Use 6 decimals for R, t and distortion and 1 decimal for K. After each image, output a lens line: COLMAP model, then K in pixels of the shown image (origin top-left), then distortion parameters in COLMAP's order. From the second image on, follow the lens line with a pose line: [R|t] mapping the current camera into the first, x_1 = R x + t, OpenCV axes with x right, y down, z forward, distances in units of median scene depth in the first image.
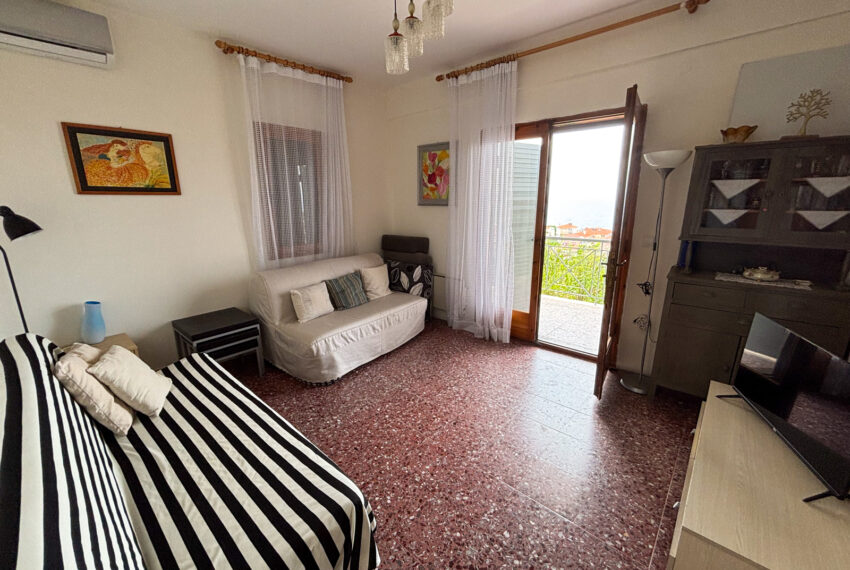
lens RADIAL K [[345.7, 0, 425.4], [0, 345.7, 283.6], [0, 0, 1]] dist [0.002145, -0.000175]
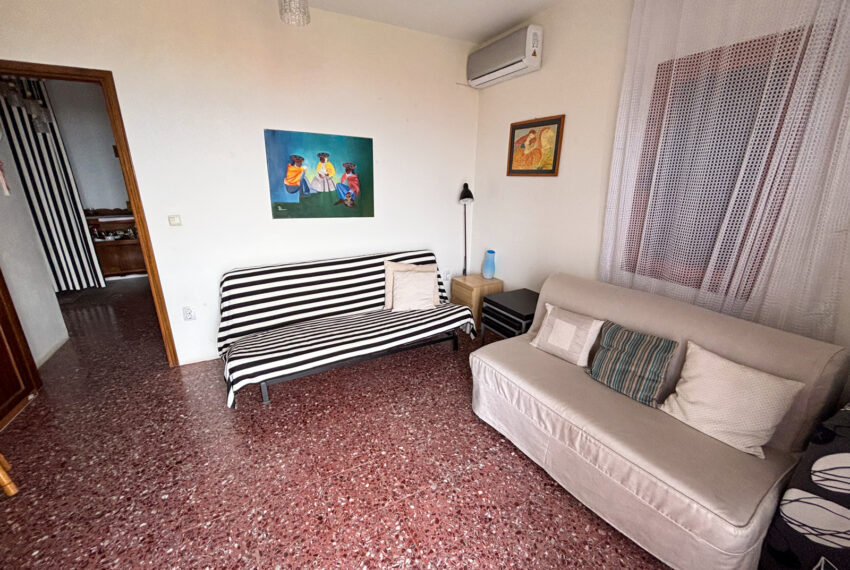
lens RADIAL K [[345.7, 0, 425.4], [0, 345.7, 283.6], [0, 0, 1]] dist [0.002145, -0.000175]
pose [[-0.347090, 0.289410, -0.892060, 0.447377], [-0.218481, 0.900069, 0.377017, -0.295803], [0.912028, 0.325757, -0.249174, 1.095668]]
